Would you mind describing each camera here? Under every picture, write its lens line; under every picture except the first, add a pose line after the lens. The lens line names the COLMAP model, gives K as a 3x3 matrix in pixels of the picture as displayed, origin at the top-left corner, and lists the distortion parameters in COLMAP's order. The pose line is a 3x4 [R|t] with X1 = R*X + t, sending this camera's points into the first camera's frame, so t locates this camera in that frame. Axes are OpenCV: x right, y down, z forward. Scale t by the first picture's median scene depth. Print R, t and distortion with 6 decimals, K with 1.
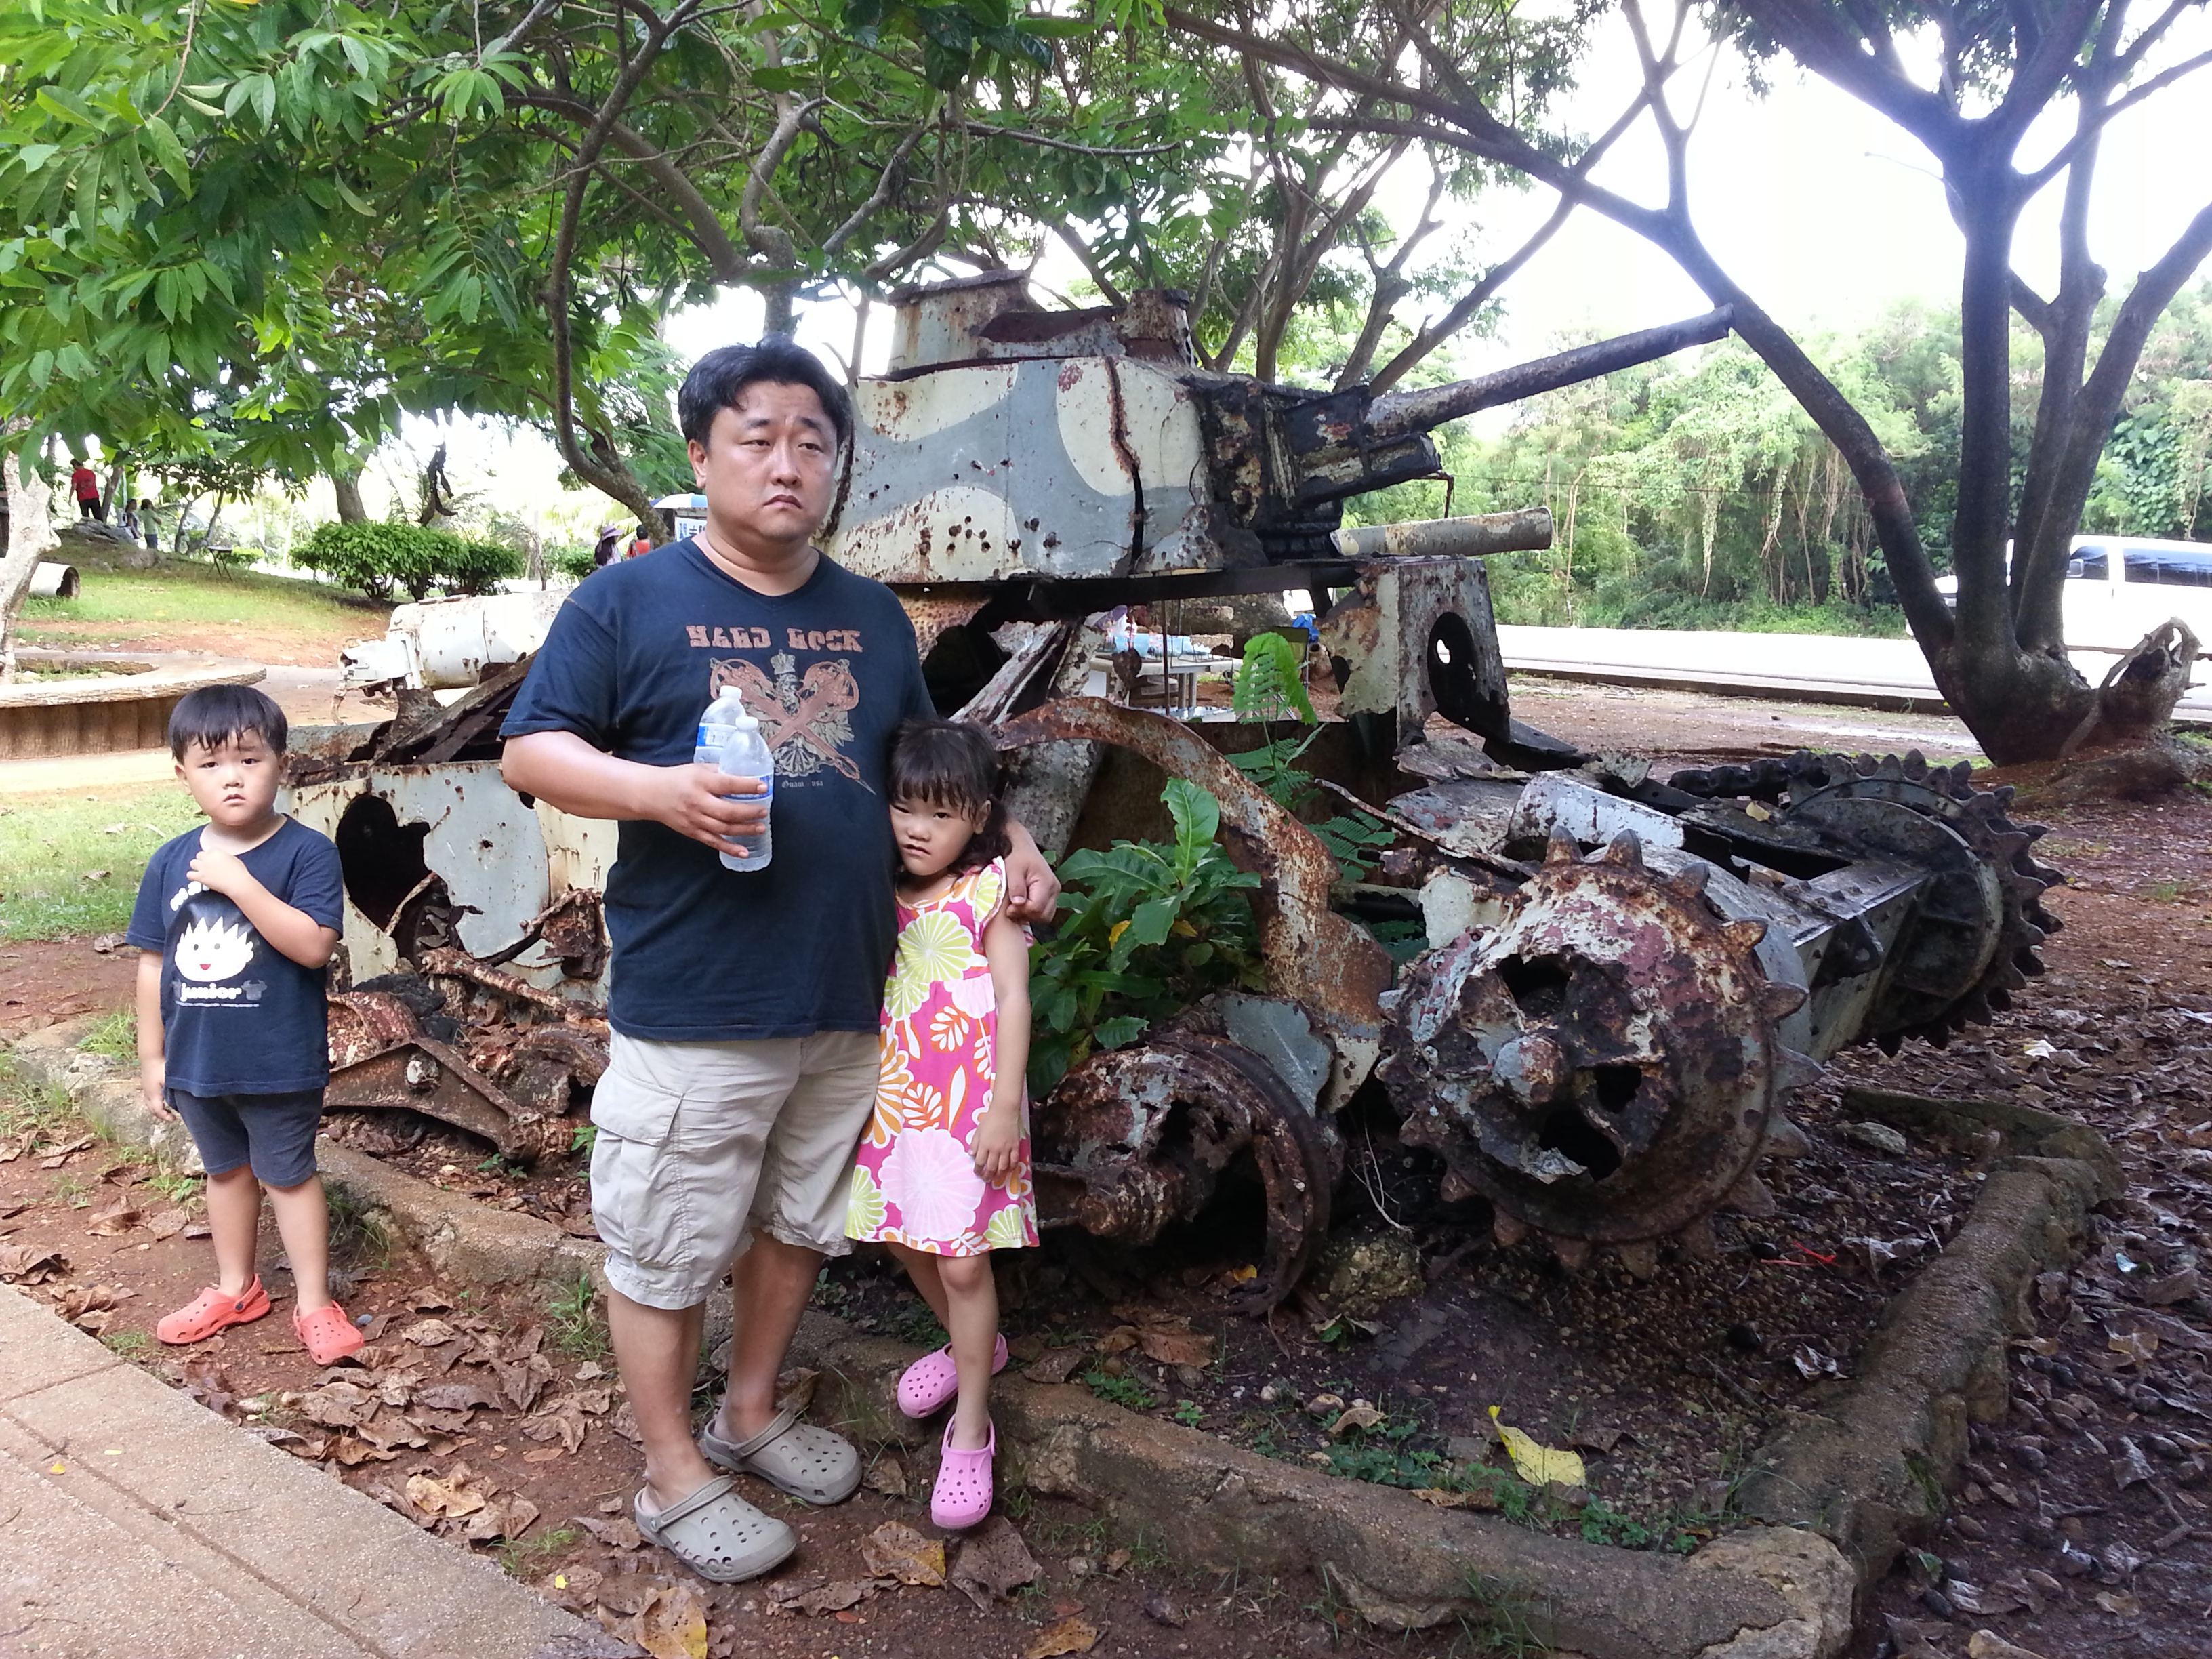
lens RADIAL K [[1851.8, 0, 1098.5], [0, 1851.8, 838.4], [0, 0, 1]] dist [0.129279, -0.316121]
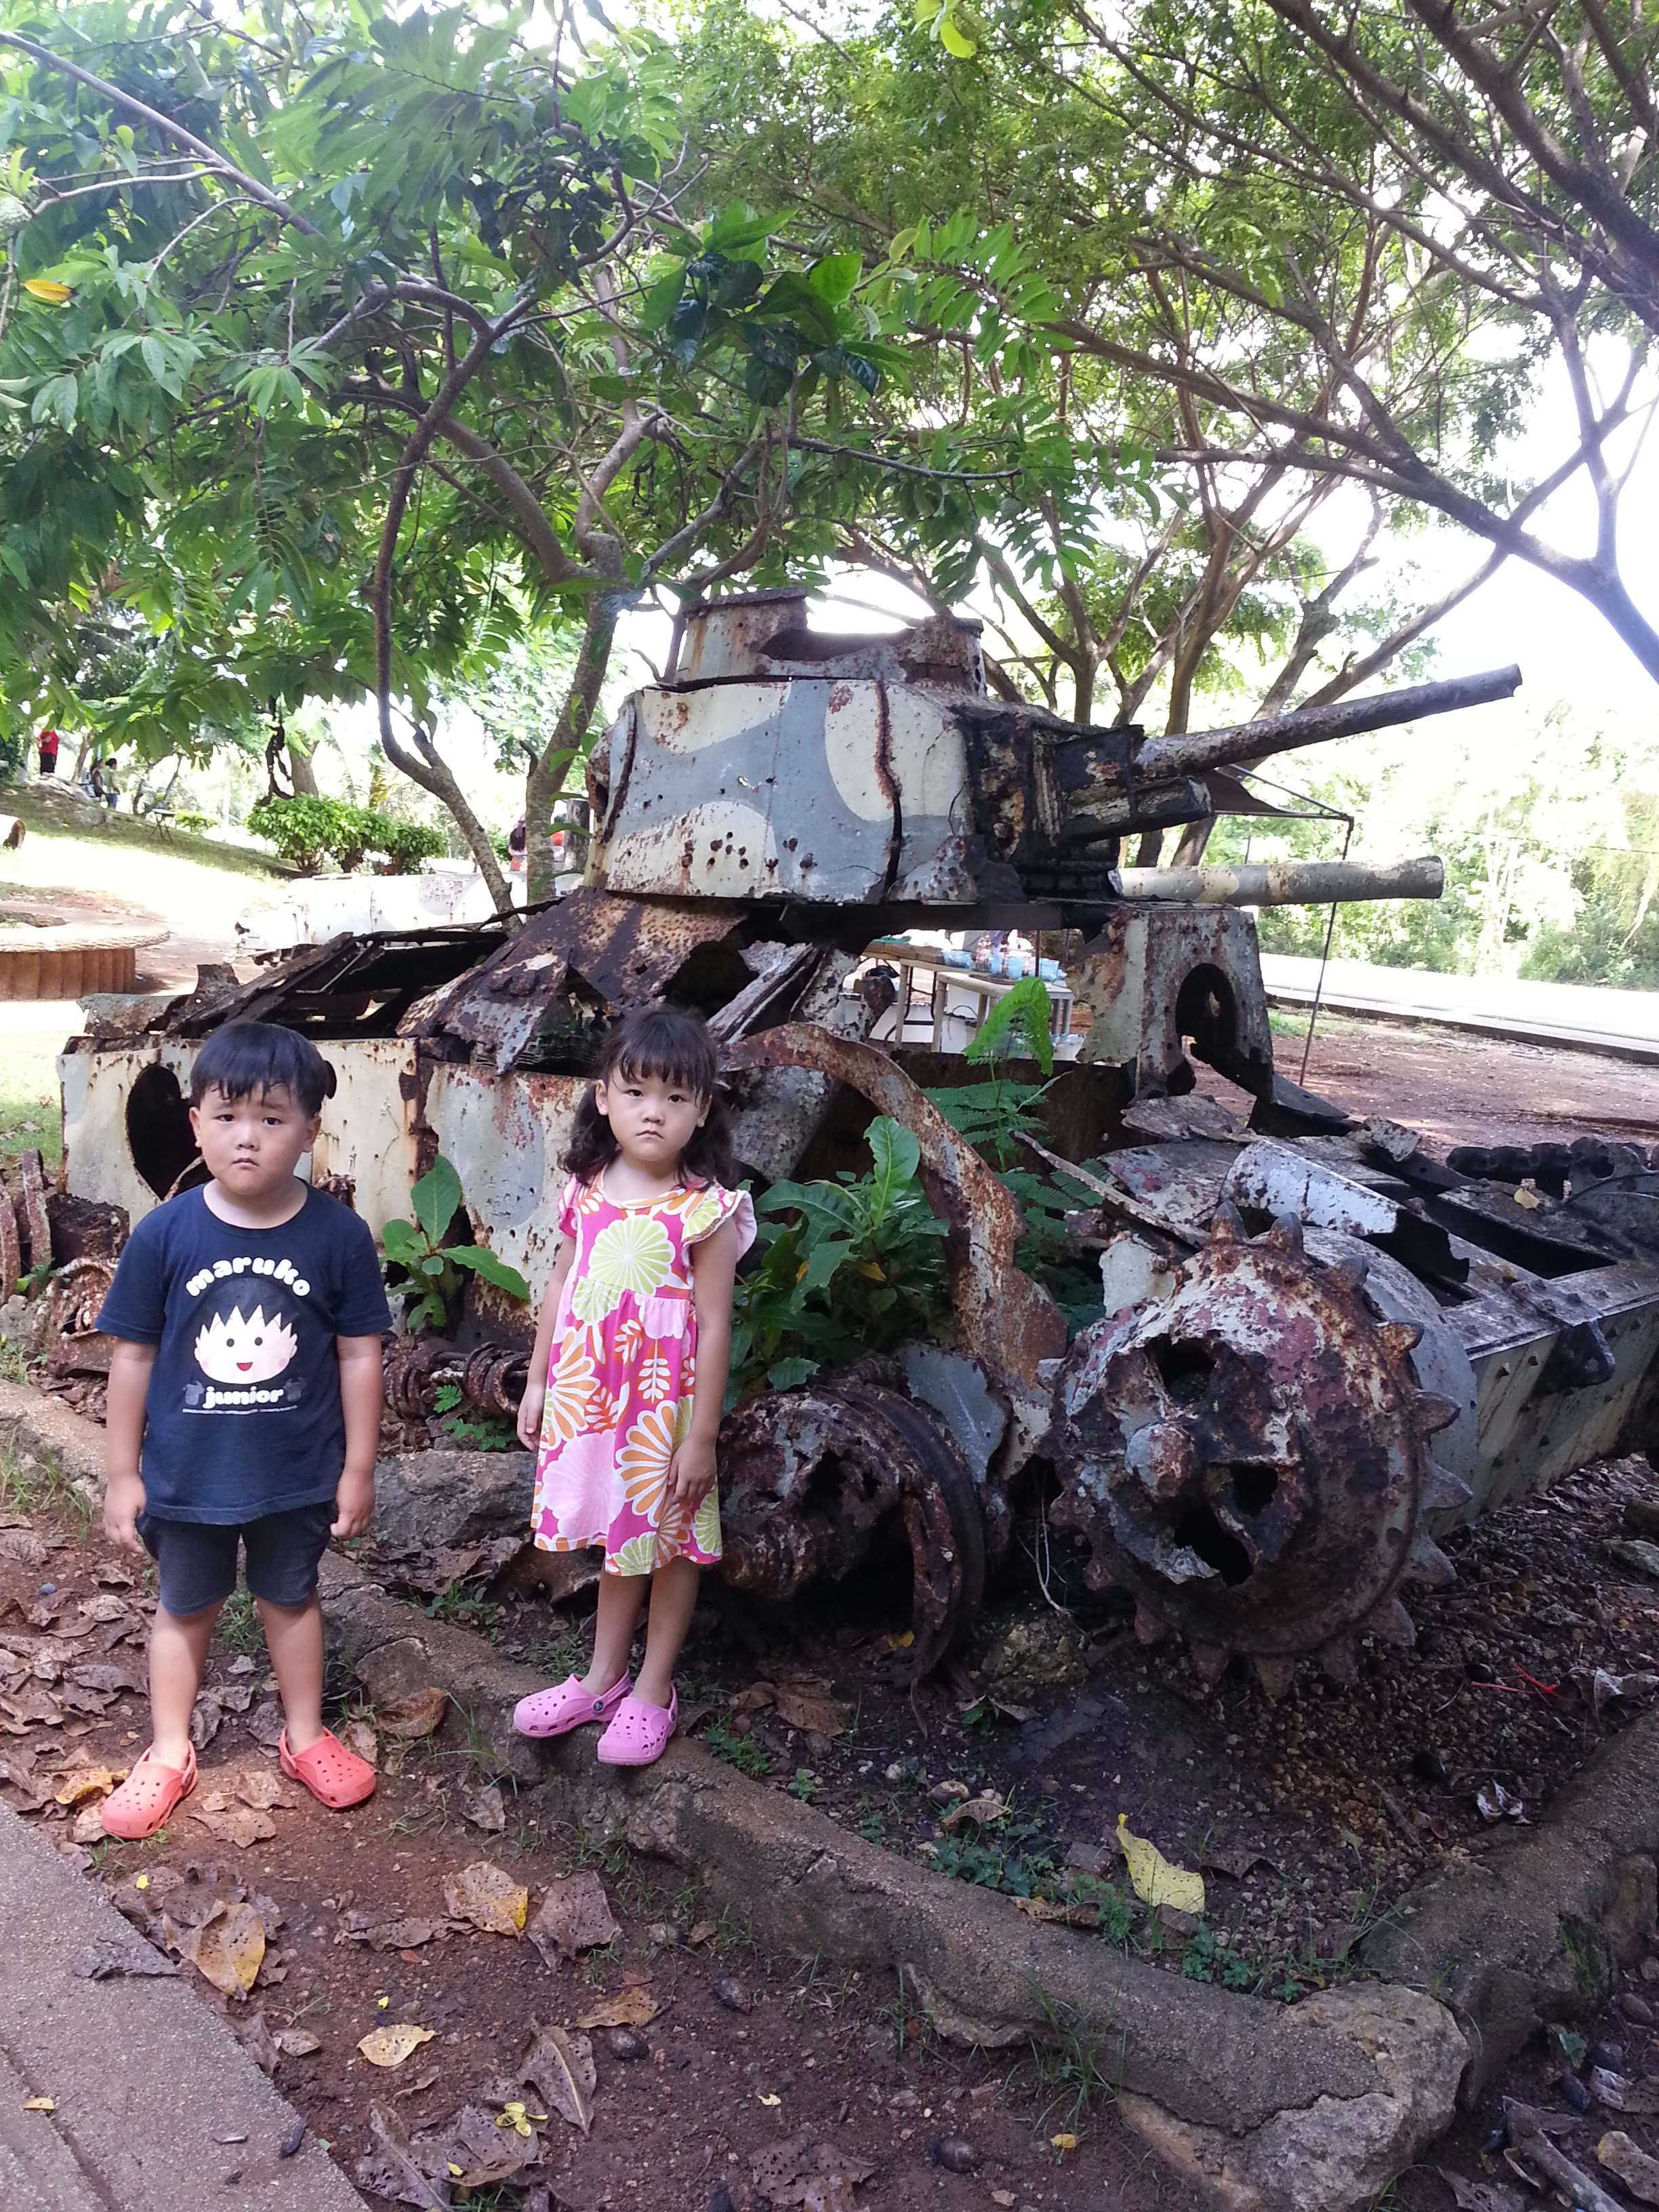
lens RADIAL K [[1851.8, 0, 835.0], [0, 1851.8, 1085.7], [0, 0, 1]] dist [0.129279, -0.316121]
pose [[0.991687, 0.077615, -0.102632, 0.117701], [-0.080943, 0.996307, -0.028663, -0.018191], [0.100028, 0.036732, 0.994306, 0.034938]]
